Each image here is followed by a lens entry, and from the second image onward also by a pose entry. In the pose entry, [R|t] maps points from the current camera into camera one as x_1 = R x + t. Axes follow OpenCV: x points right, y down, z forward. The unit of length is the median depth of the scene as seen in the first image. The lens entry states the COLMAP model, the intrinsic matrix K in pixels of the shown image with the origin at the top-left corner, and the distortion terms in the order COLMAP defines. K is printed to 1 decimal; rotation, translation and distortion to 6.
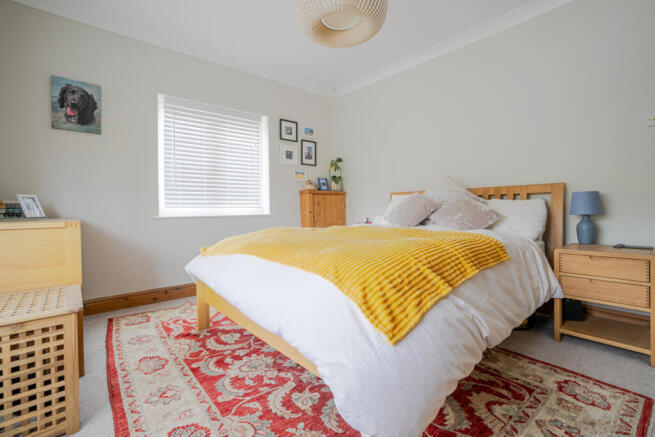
lens RADIAL K [[299.4, 0, 326.1], [0, 299.4, 216.4], [0, 0, 1]] dist [-0.012005, -0.000367]
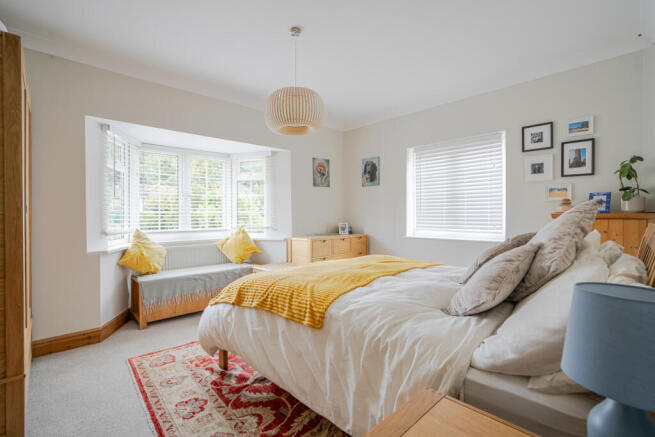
lens RADIAL K [[299.4, 0, 325.7], [0, 299.4, 215.7], [0, 0, 1]] dist [-0.012005, -0.000367]
pose [[0.053709, 0.014814, -0.998447, 0.657702], [-0.022451, 0.999655, 0.013624, -0.085160], [0.998304, 0.021684, 0.054023, 0.435407]]
